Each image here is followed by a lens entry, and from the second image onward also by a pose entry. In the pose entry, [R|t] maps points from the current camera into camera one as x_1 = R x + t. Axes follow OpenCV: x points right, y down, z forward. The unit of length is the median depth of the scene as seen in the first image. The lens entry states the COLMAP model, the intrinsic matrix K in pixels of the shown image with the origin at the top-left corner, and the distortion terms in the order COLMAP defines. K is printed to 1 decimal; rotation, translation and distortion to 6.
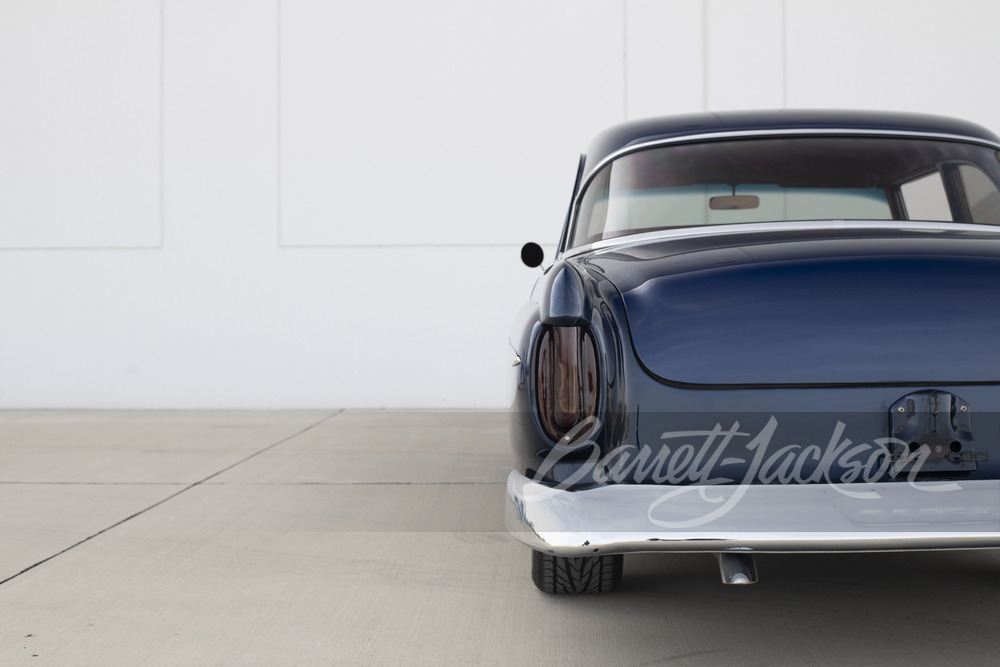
lens RADIAL K [[1464.5, 0, 500.4], [0, 1464.5, 335.5], [0, 0, 1]] dist [-0.089633, 0.000000]
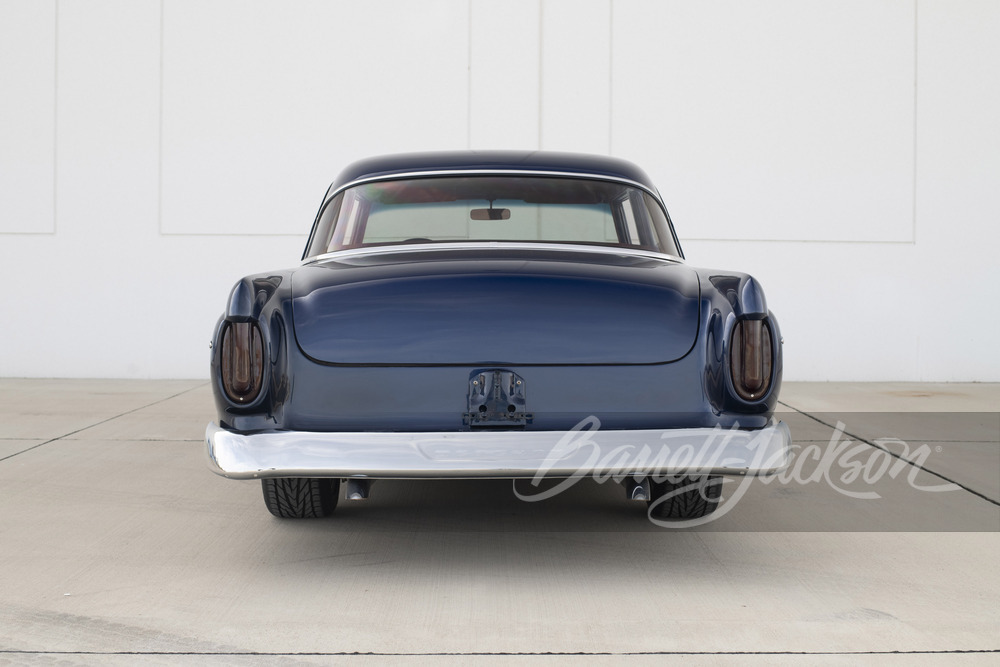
lens RADIAL K [[1464.5, 0, 496.3], [0, 1464.5, 338.0], [0, 0, 1]] dist [-0.089633, 0.000000]
pose [[0.999306, 0.012088, 0.035237, 0.186460], [-0.012764, 0.999737, 0.019033, -0.016176], [-0.034997, -0.019470, 0.999198, -0.347437]]
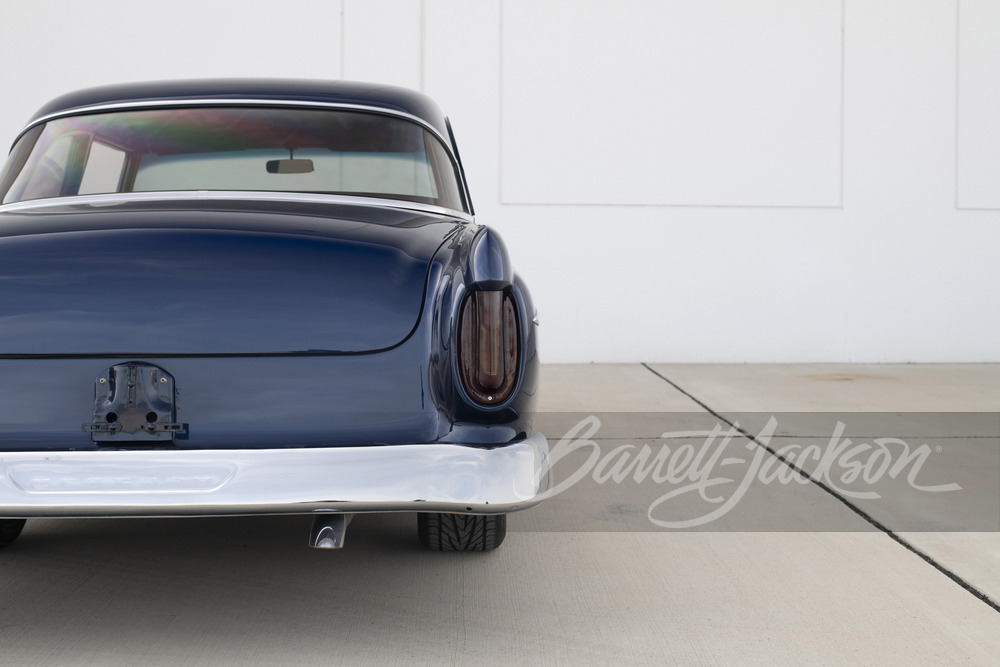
lens RADIAL K [[1464.5, 0, 499.9], [0, 1464.5, 334.7], [0, 0, 1]] dist [-0.089633, 0.000000]
pose [[0.998532, 0.006918, 0.053714, 0.381764], [-0.008654, 0.999445, 0.032163, -0.012933], [-0.053461, -0.032580, 0.998038, -0.030588]]
